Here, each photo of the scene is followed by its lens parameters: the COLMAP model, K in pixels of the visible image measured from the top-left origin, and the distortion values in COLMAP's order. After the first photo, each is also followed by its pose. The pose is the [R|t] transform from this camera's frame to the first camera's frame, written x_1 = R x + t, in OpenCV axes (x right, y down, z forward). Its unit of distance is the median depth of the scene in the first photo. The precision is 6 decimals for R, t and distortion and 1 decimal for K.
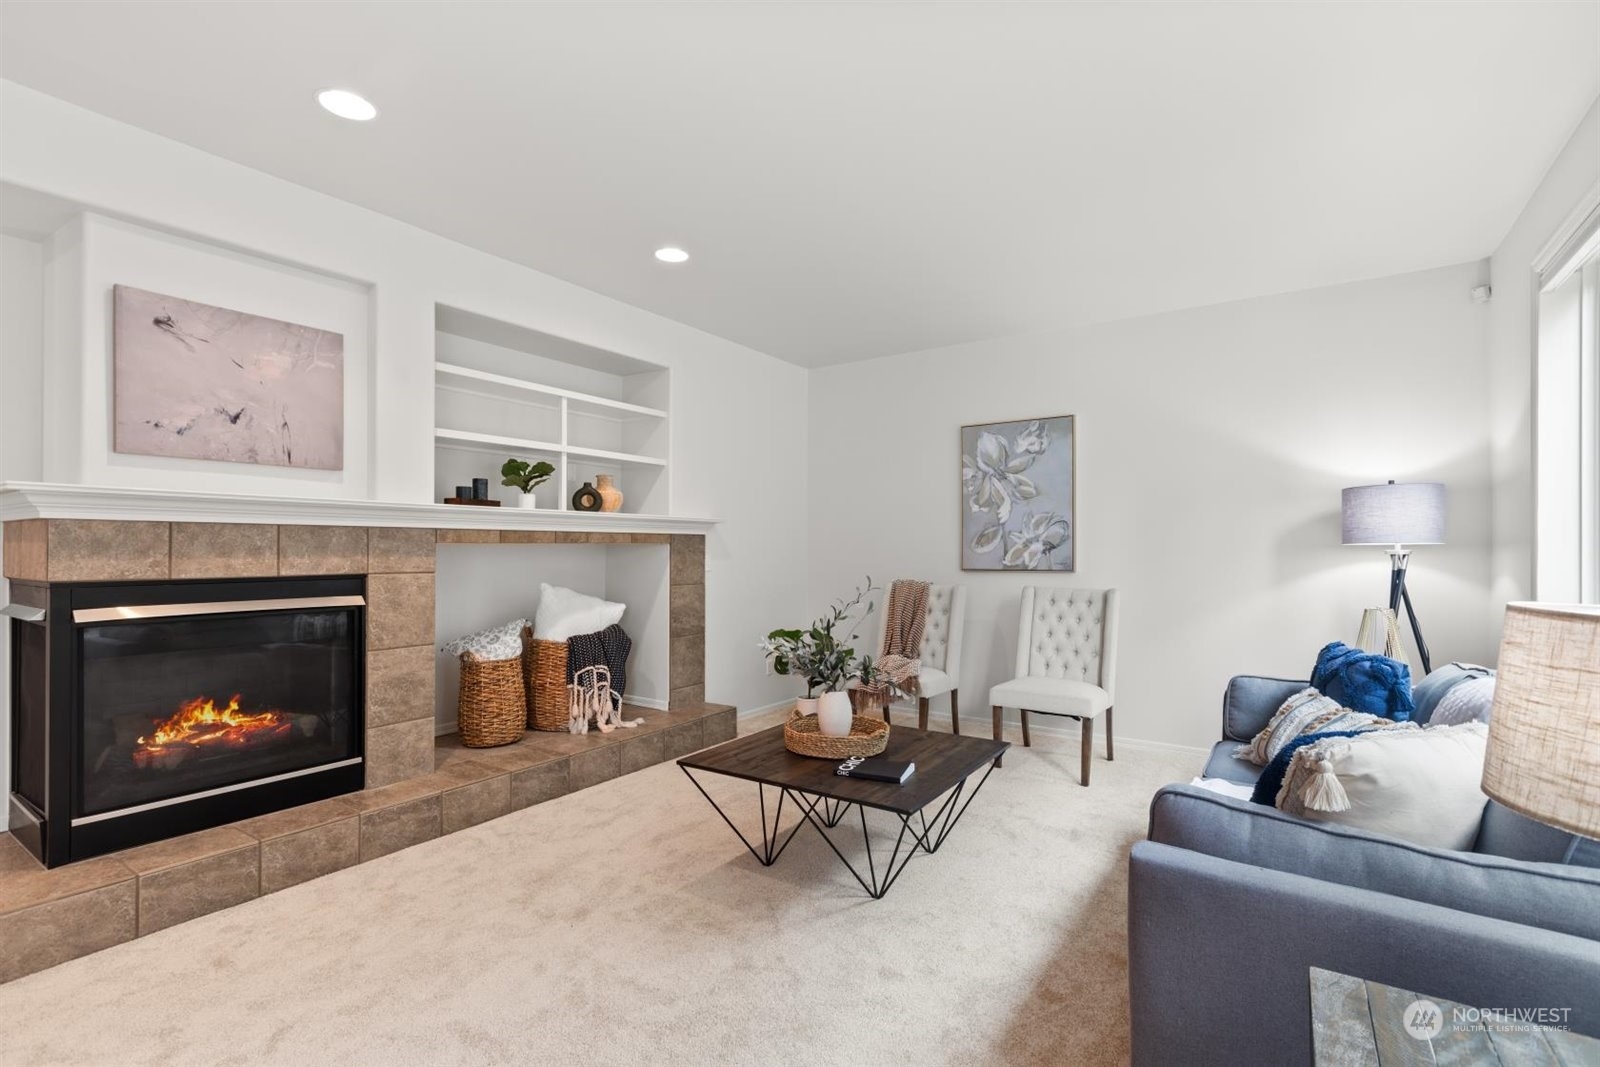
lens RADIAL K [[739.6, 0, 800.0], [0, 739.6, 533.5], [0, 0, 1]] dist [0.001124, -0.000229]
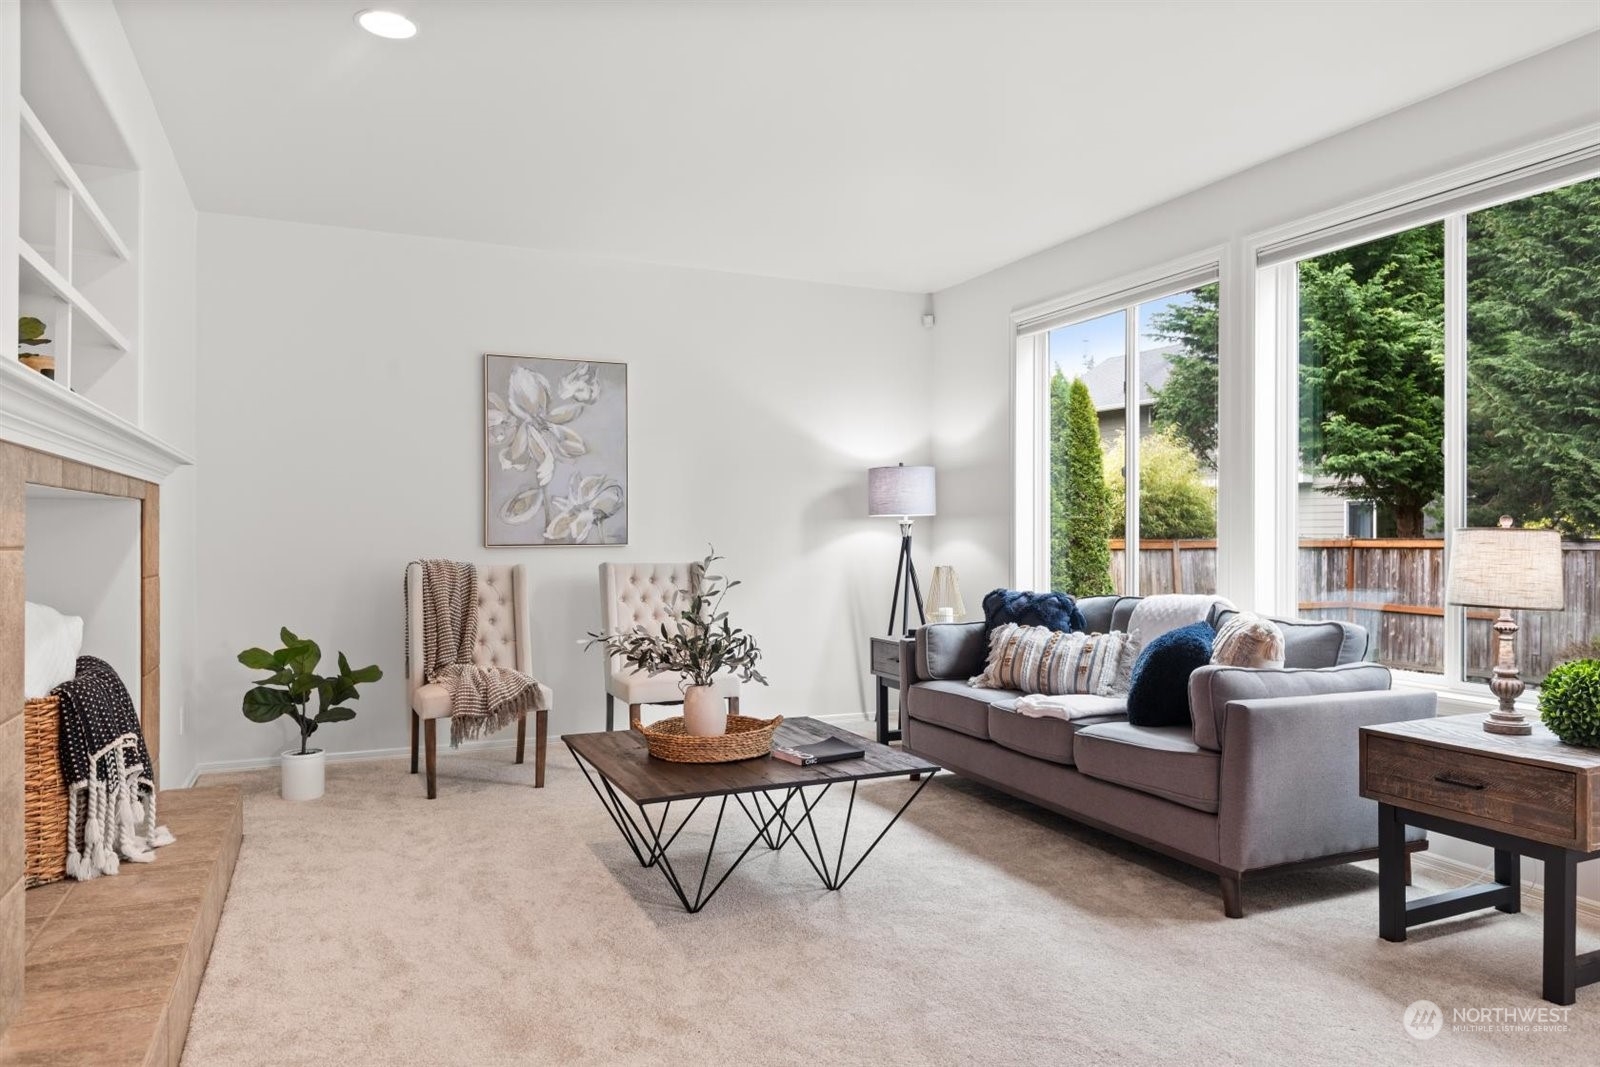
lens RADIAL K [[1033.1, 0, 799.7], [0, 1033.1, 515.2], [0, 0, 1]] dist [-0.003672, -0.002870]
pose [[0.518462, 0.014064, 0.854985, -0.540506], [-0.017981, 0.999823, -0.005542, 0.019321], [-0.854912, -0.012500, 0.518623, 0.199899]]
